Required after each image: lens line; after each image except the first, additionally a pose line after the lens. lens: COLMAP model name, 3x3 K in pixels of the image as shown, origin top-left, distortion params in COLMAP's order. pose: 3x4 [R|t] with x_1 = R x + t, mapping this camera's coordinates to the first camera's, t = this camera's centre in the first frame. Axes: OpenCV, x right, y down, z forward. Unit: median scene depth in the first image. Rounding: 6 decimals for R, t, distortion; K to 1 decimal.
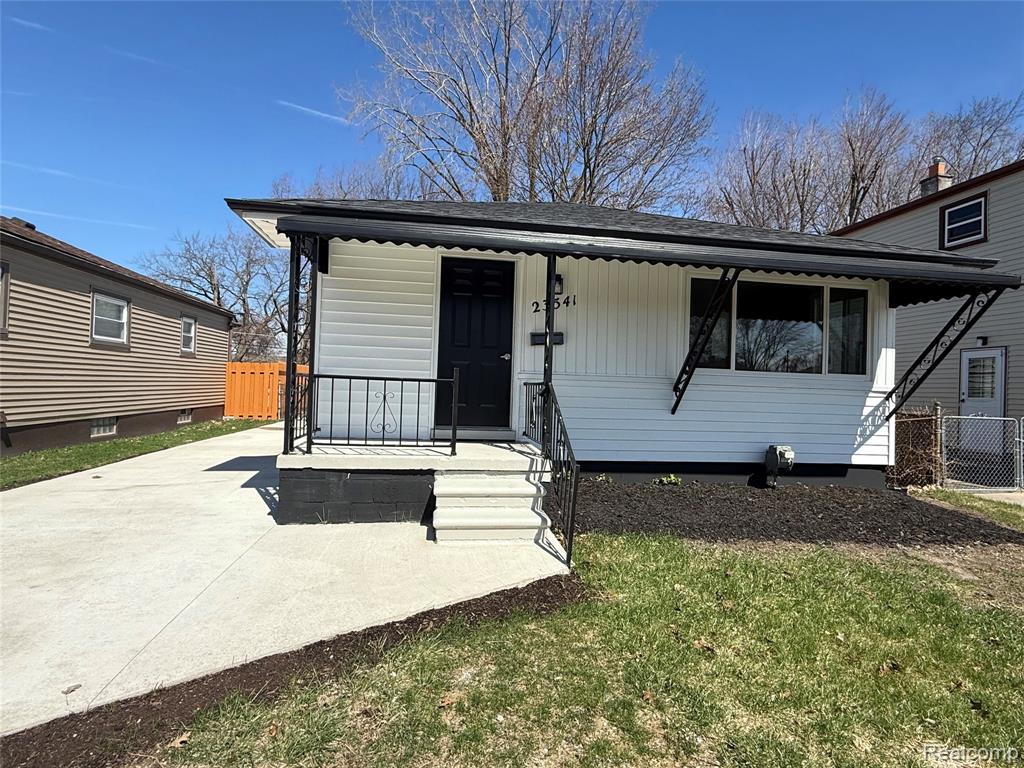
lens RADIAL K [[533.4, 0, 512.0], [0, 533.4, 384.0], [0, 0, 1]] dist [-0.001430, -0.001045]
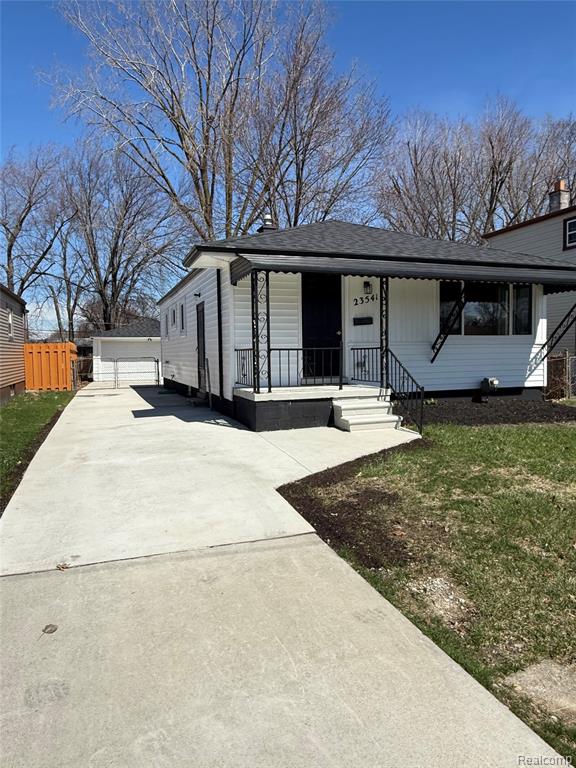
lens RADIAL K [[505.6, 0, 288.0], [0, 505.6, 384.0], [0, 0, 1]] dist [0.004881, 0.003226]
pose [[0.979509, -0.058556, 0.192702, -0.442961], [0.045427, 0.996379, 0.071865, -0.012563], [-0.196212, -0.061638, 0.978622, -0.469361]]
